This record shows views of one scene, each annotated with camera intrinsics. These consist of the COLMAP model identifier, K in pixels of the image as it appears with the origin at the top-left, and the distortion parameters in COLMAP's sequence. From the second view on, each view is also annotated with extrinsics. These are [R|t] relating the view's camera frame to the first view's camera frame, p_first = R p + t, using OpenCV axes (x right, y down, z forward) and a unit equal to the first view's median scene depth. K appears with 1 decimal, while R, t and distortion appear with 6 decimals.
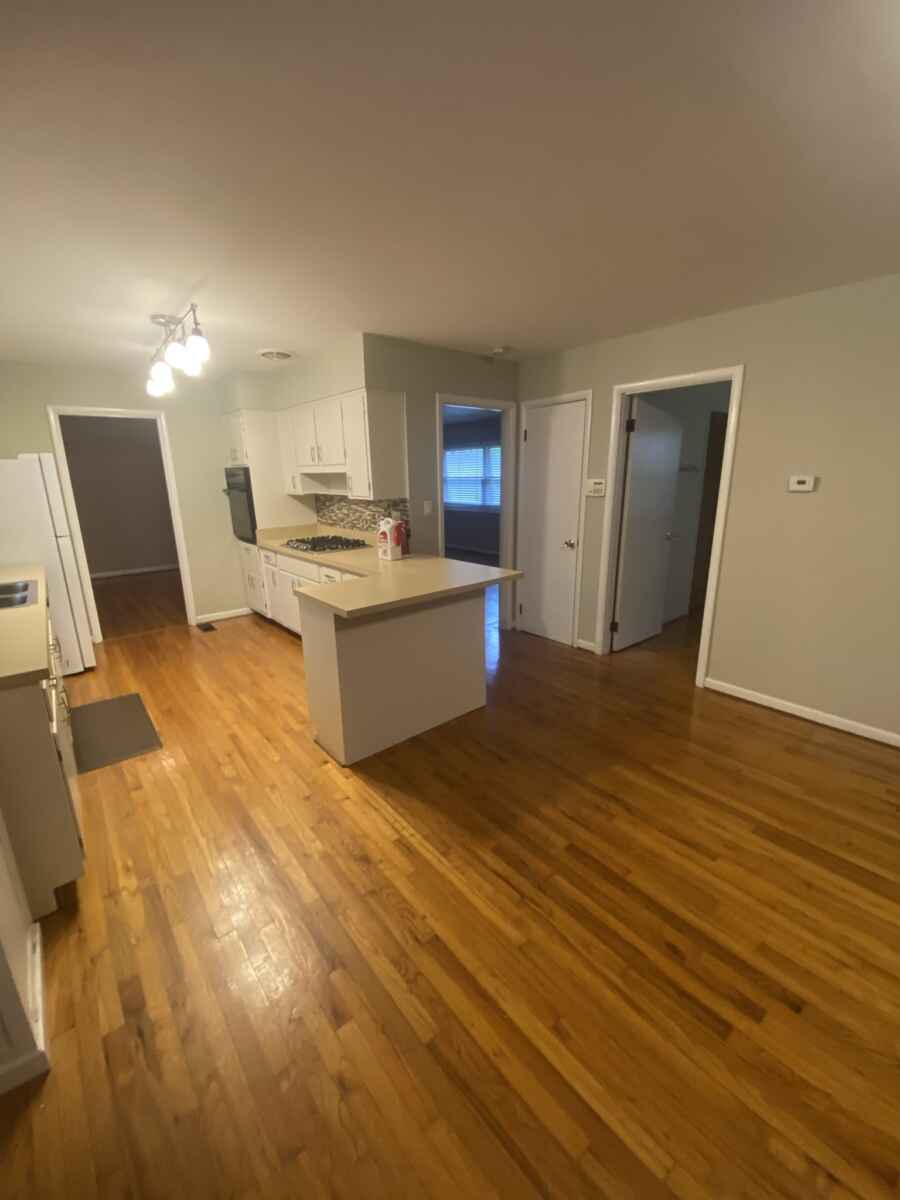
lens RADIAL K [[487.5, 0, 452.8], [0, 487.5, 597.1], [0, 0, 1]] dist [0.050445, -0.036981]
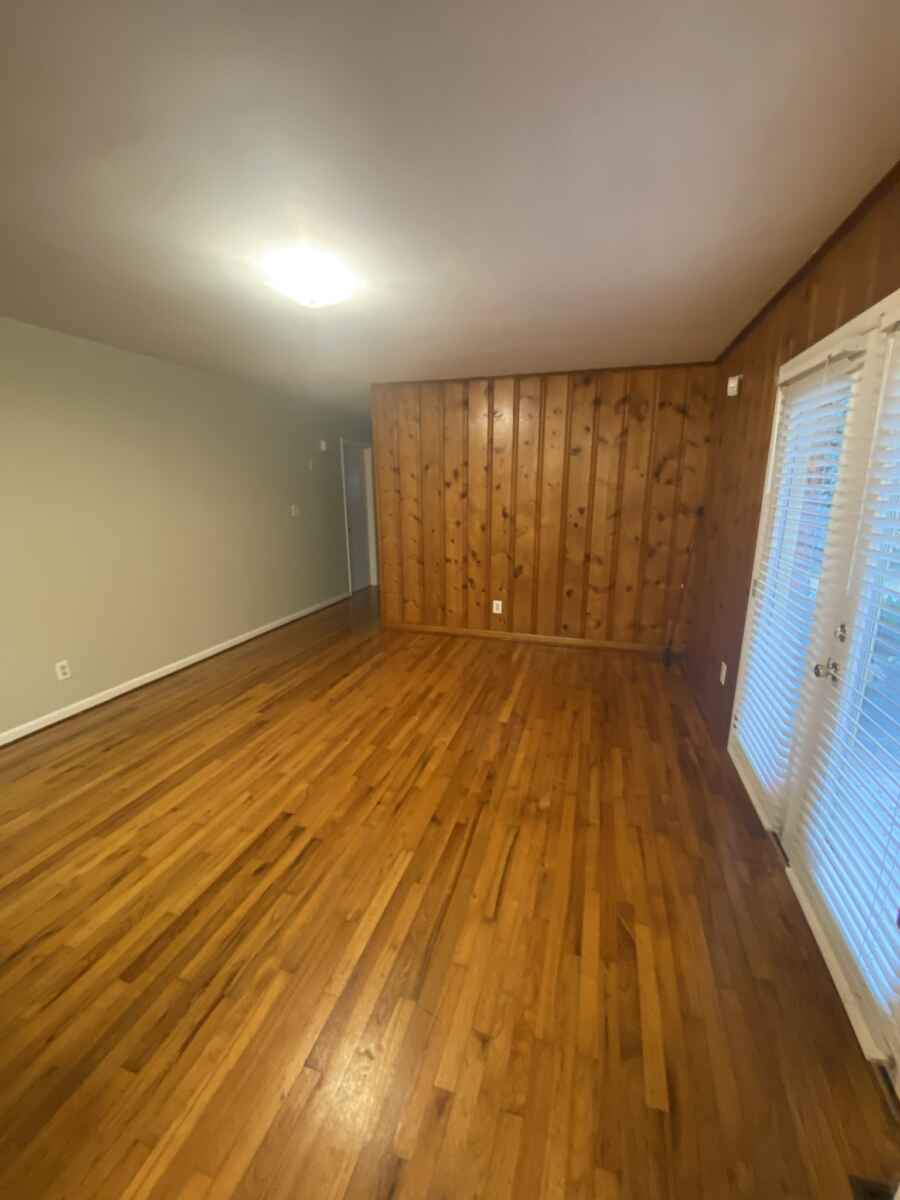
lens RADIAL K [[487.5, 0, 452.8], [0, 487.5, 597.1], [0, 0, 1]] dist [0.050445, -0.036981]
pose [[-0.556623, -0.164016, 0.814414, -0.630047], [0.212642, 0.919533, 0.330519, -0.190091], [-0.803091, 0.357153, -0.476956, 0.855605]]
